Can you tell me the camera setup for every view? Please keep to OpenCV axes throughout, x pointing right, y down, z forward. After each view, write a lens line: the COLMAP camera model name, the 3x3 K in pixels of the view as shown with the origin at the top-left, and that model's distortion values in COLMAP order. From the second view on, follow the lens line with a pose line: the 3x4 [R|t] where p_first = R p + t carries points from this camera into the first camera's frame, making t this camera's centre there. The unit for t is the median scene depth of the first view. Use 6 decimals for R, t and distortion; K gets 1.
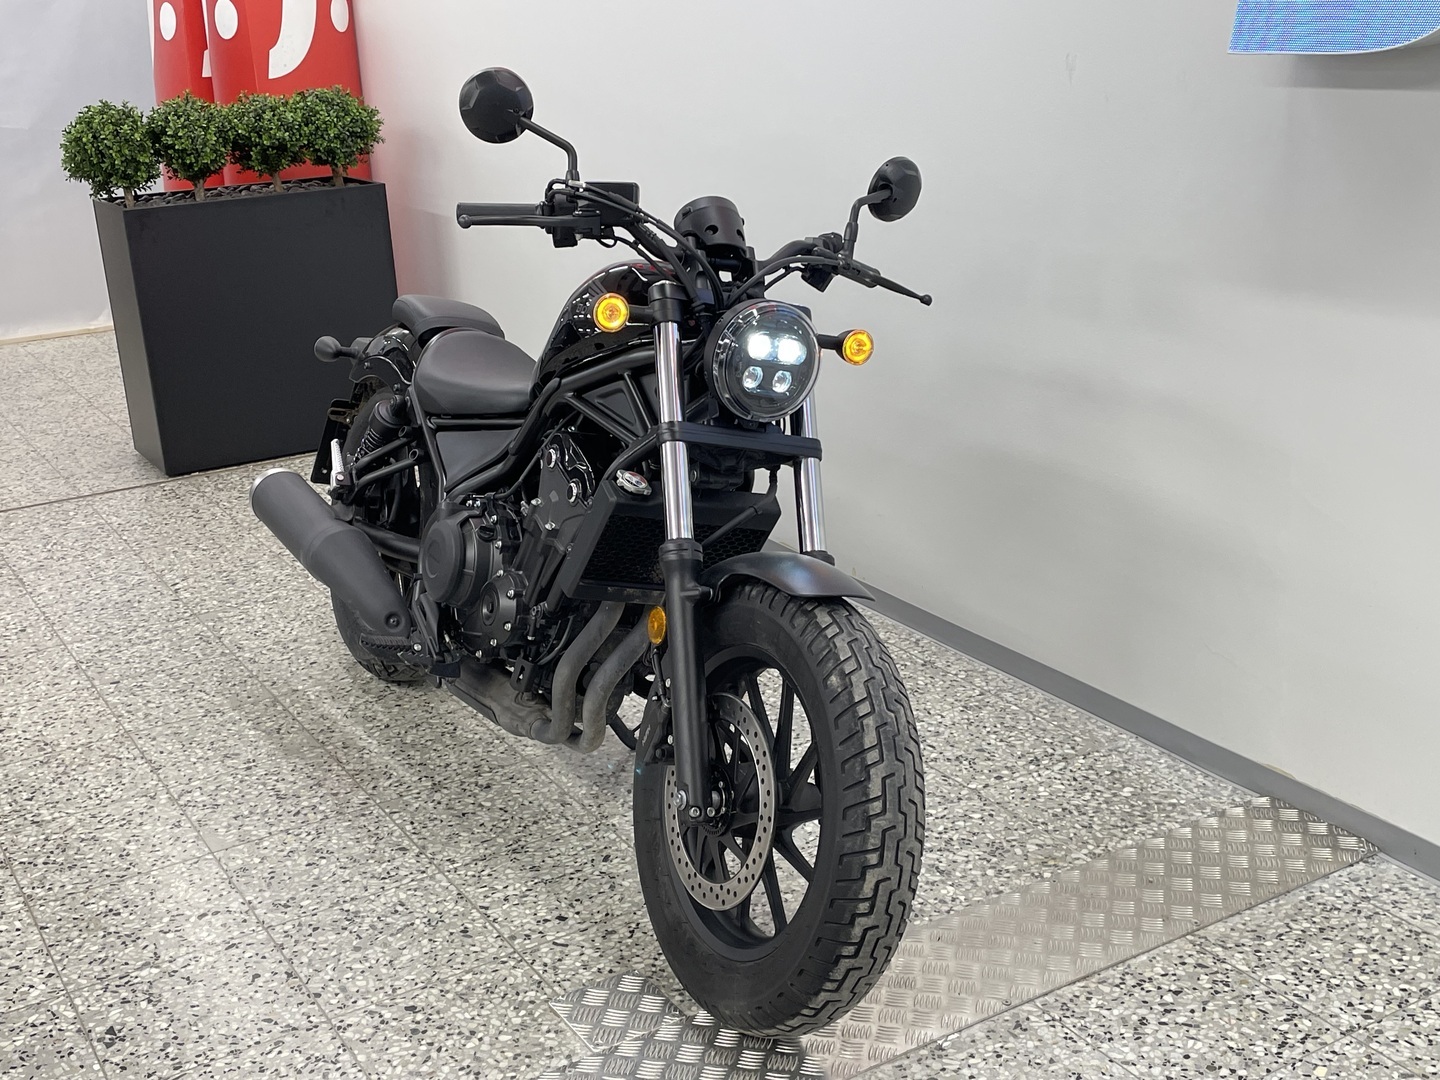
lens RADIAL K [[1713.6, 0, 692.5], [0, 1713.6, 543.6], [0, 0, 1]] dist [0.055120, 0.000000]
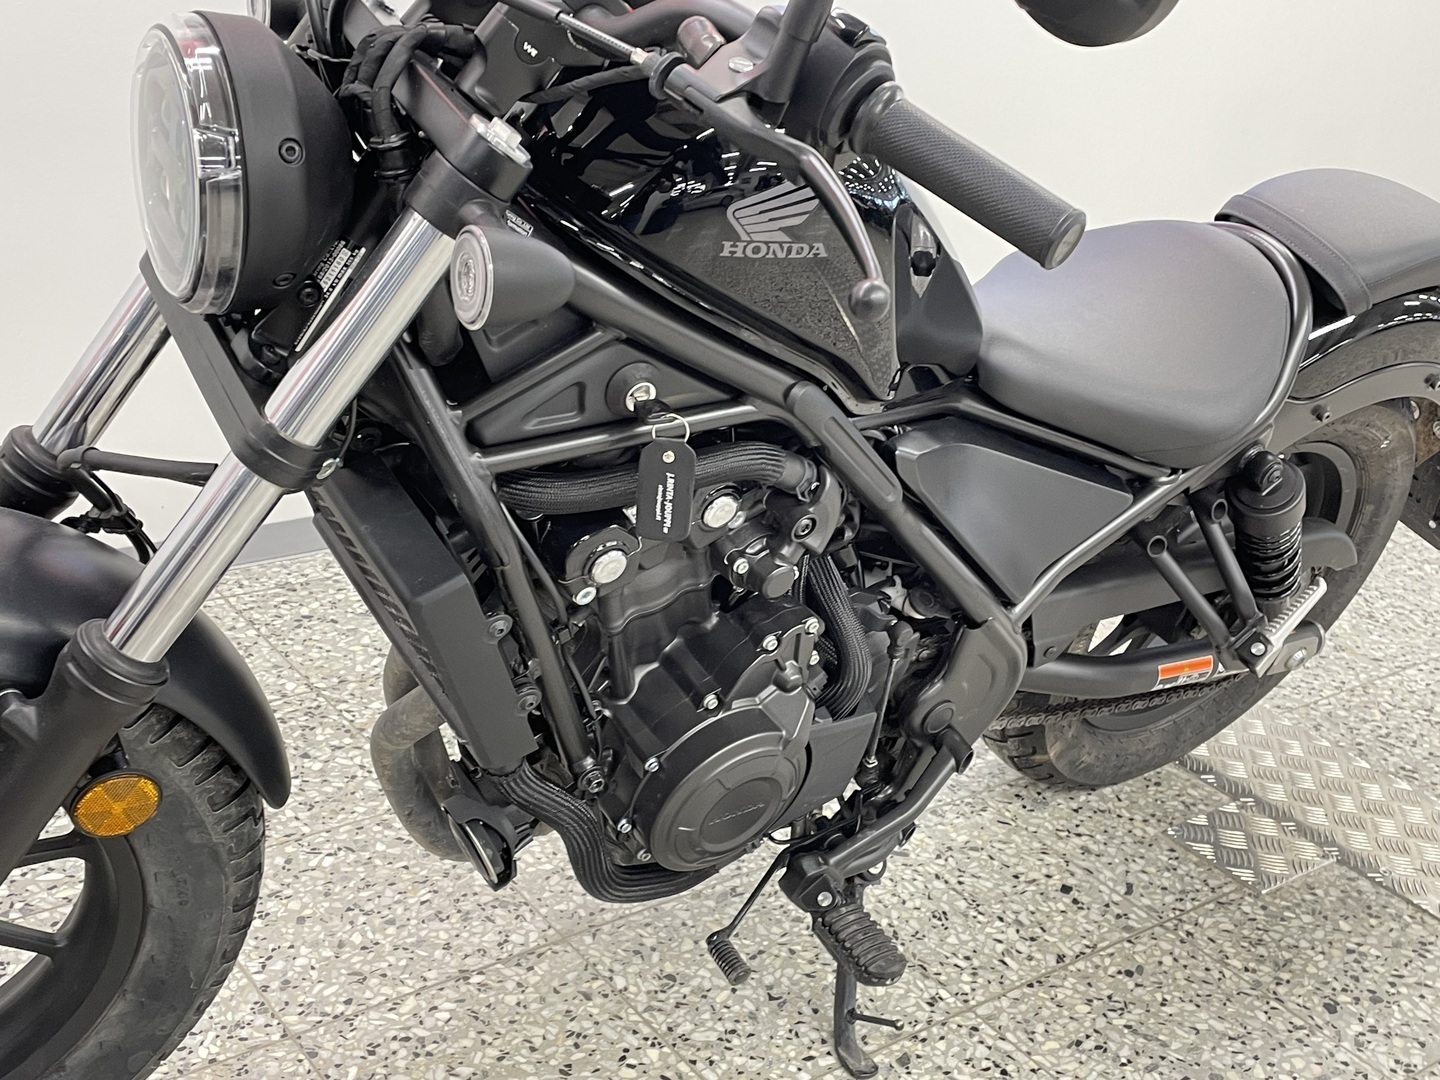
lens RADIAL K [[1748.7, 0, 742.0], [0, 1748.7, 554.0], [0, 0, 1]] dist [0.059112, 0.000000]
pose [[-0.117049, -0.366712, 0.922942, -0.645167], [0.229190, 0.894270, 0.384386, -0.208576], [-0.966319, 0.256521, -0.020627, 1.038349]]
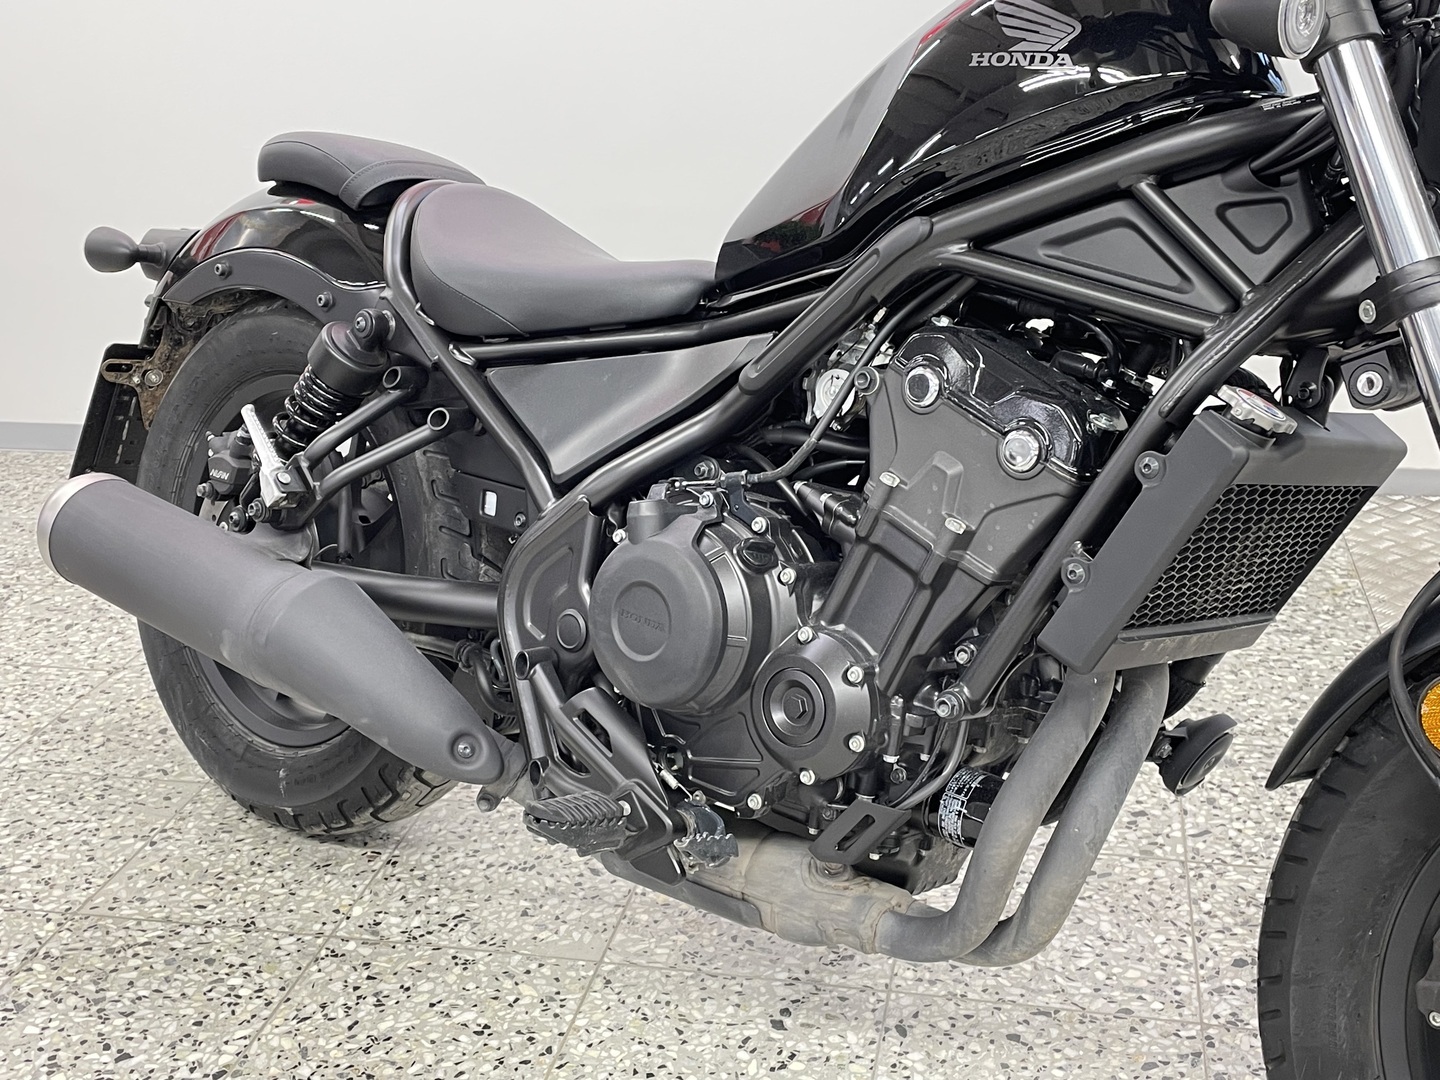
lens RADIAL K [[1713.6, 0, 711.7], [0, 1713.6, 540.8], [0, 0, 1]] dist [0.055120, 0.000000]
pose [[0.680070, -0.229071, 0.696442, -0.650637], [0.234860, 0.967943, 0.089033, -0.006446], [-0.694511, 0.103018, 0.712069, 0.546387]]
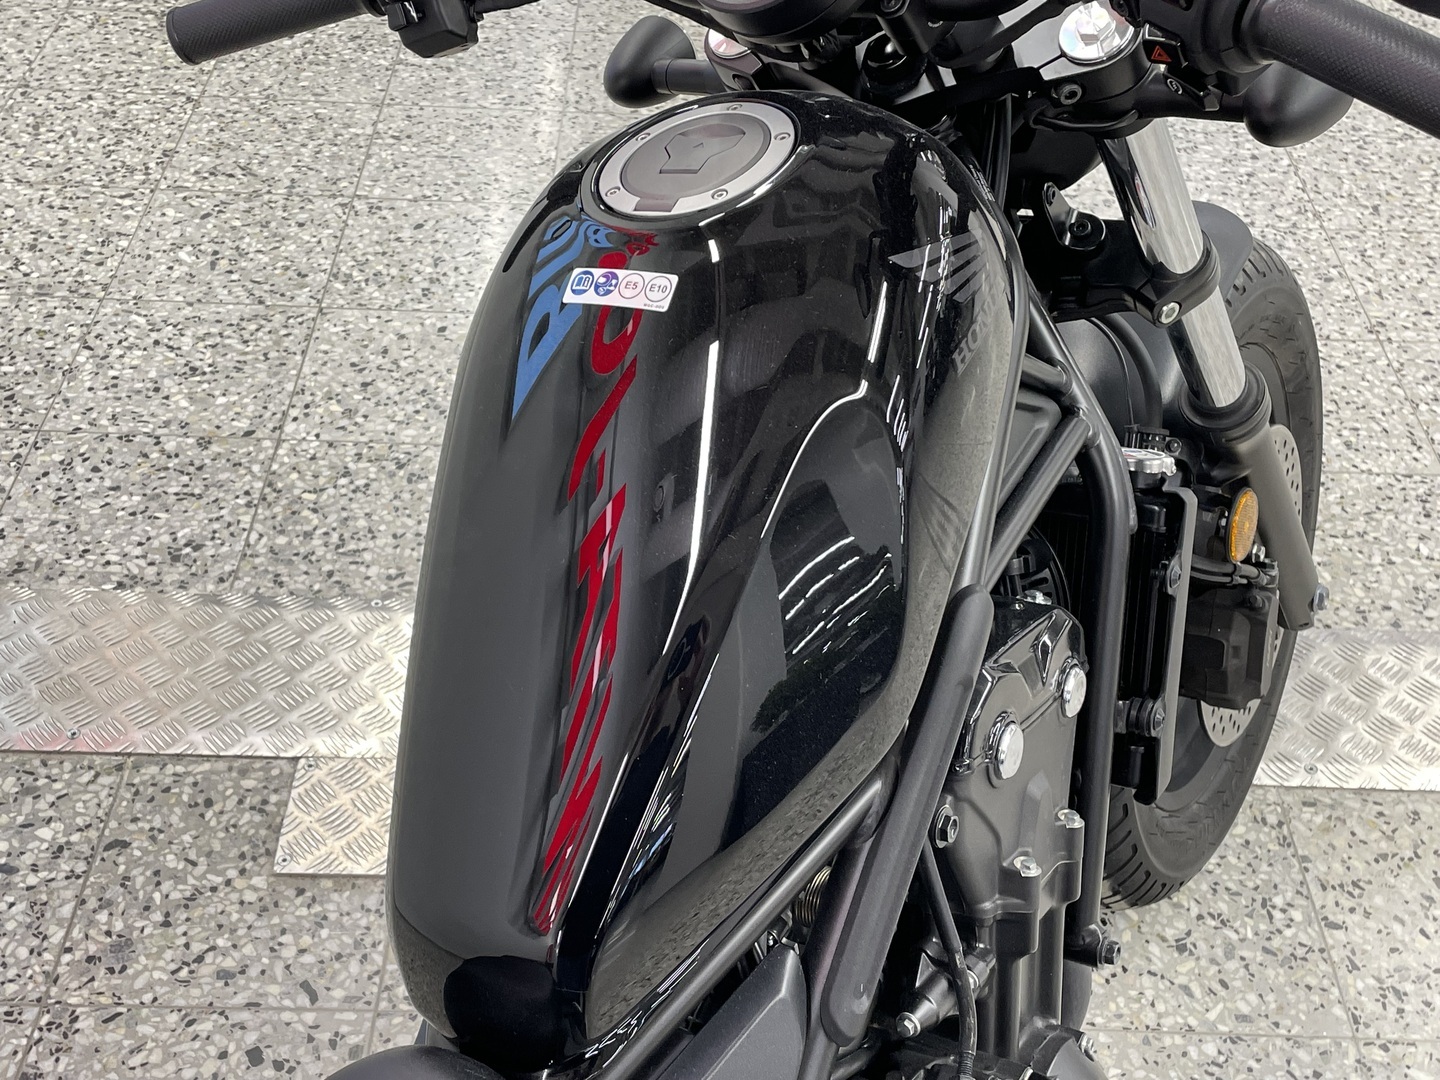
lens RADIAL K [[1713.6, 0, 714.9], [0, 1713.6, 538.6], [0, 0, 1]] dist [0.055120, 0.000000]
pose [[-0.856711, -0.329830, 0.396559, -0.349390], [0.169554, 0.546019, 0.820436, -0.292988], [-0.487133, 0.770114, -0.411856, 0.962118]]
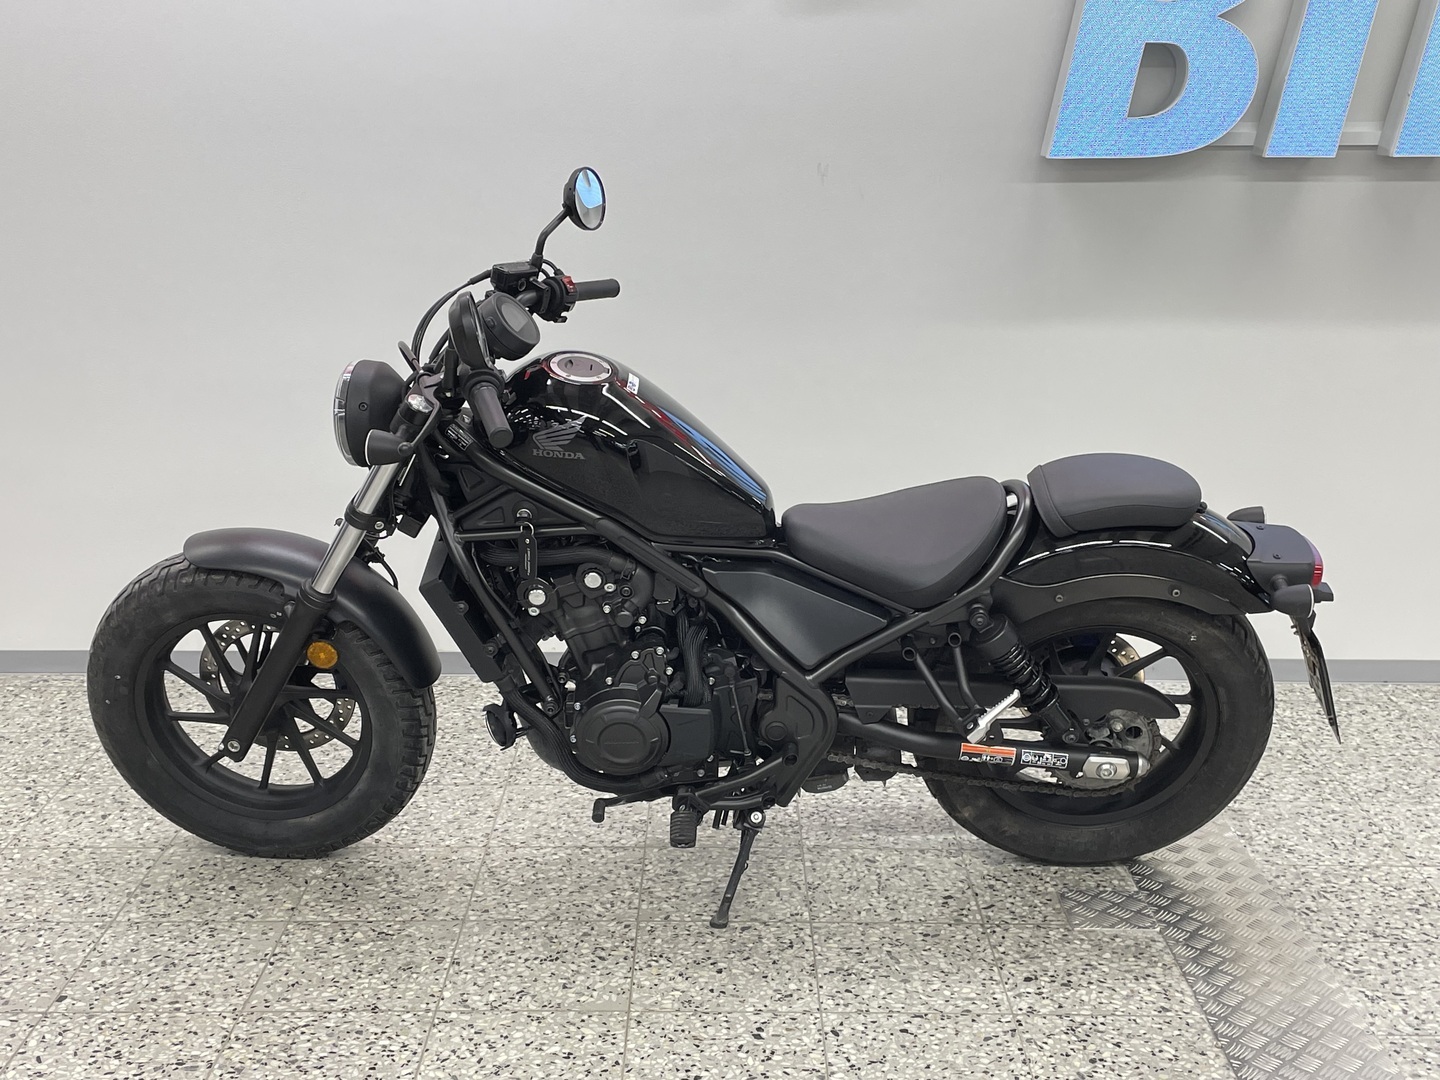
lens RADIAL K [[1748.7, 0, 726.7], [0, 1748.7, 535.3], [0, 0, 1]] dist [0.059112, 0.000000]
pose [[0.507135, -0.164096, 0.846101, -1.013431], [0.247497, 0.968087, 0.039410, -0.087050], [-0.825566, 0.189421, 0.531564, 0.433370]]
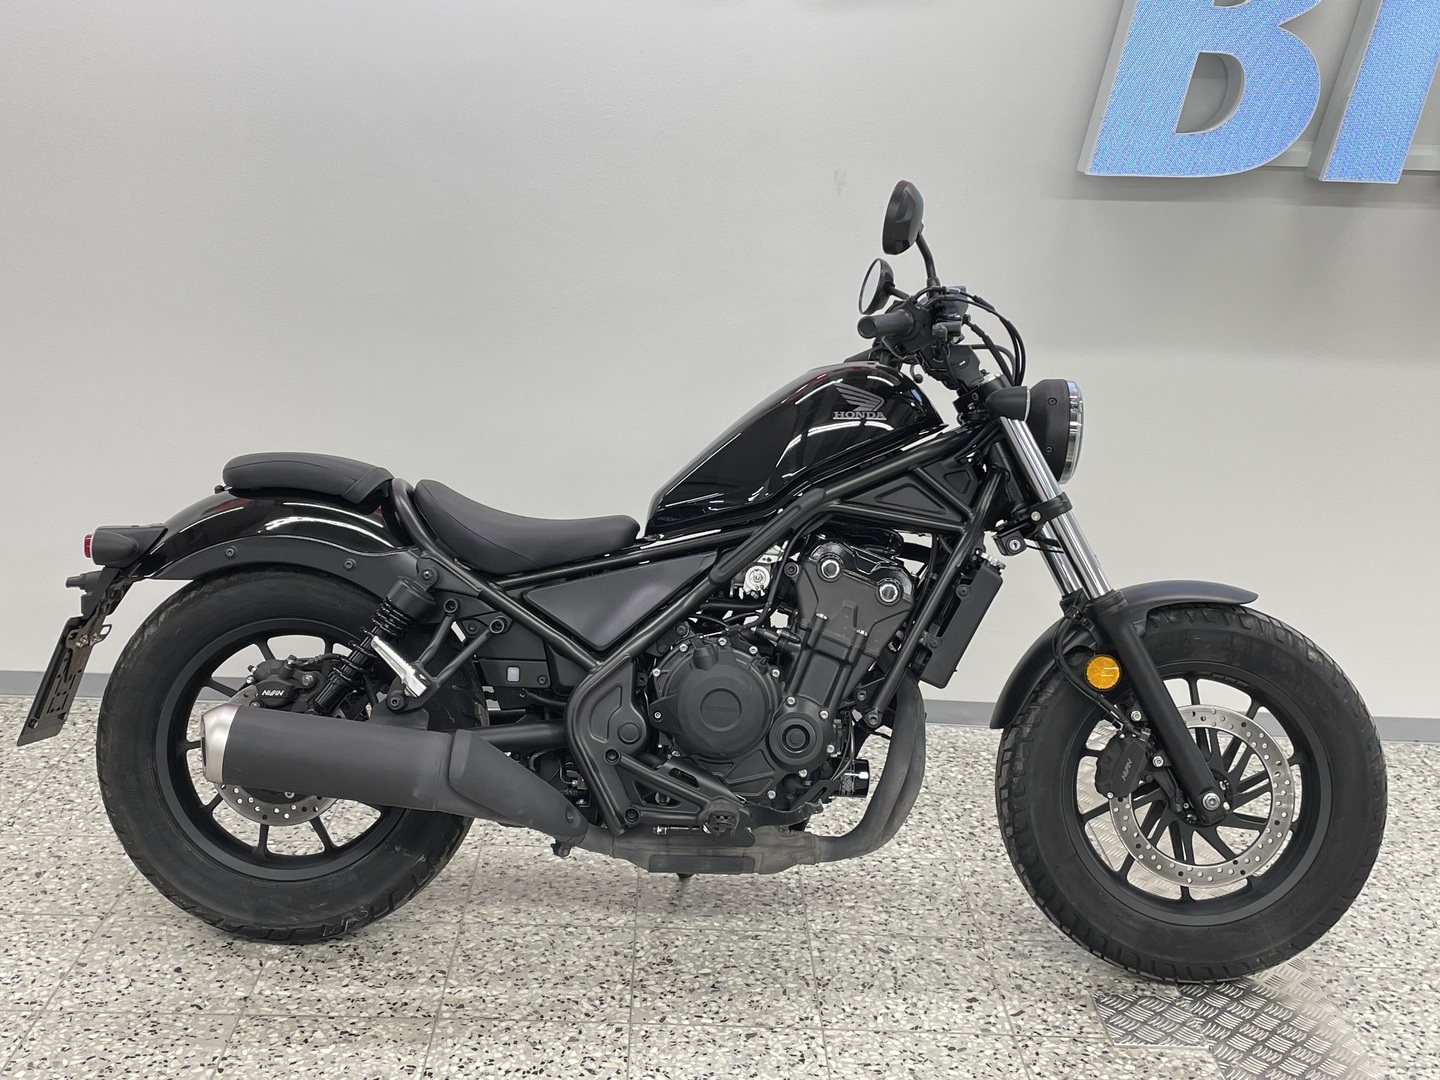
lens RADIAL K [[1713.6, 0, 703.7], [0, 1713.6, 540.2], [0, 0, 1]] dist [0.055120, 0.000000]
pose [[0.497621, -0.169908, 0.850591, -0.914828], [0.219258, 0.973420, 0.066171, -0.140429], [-0.839226, 0.153571, 0.521648, 0.522239]]
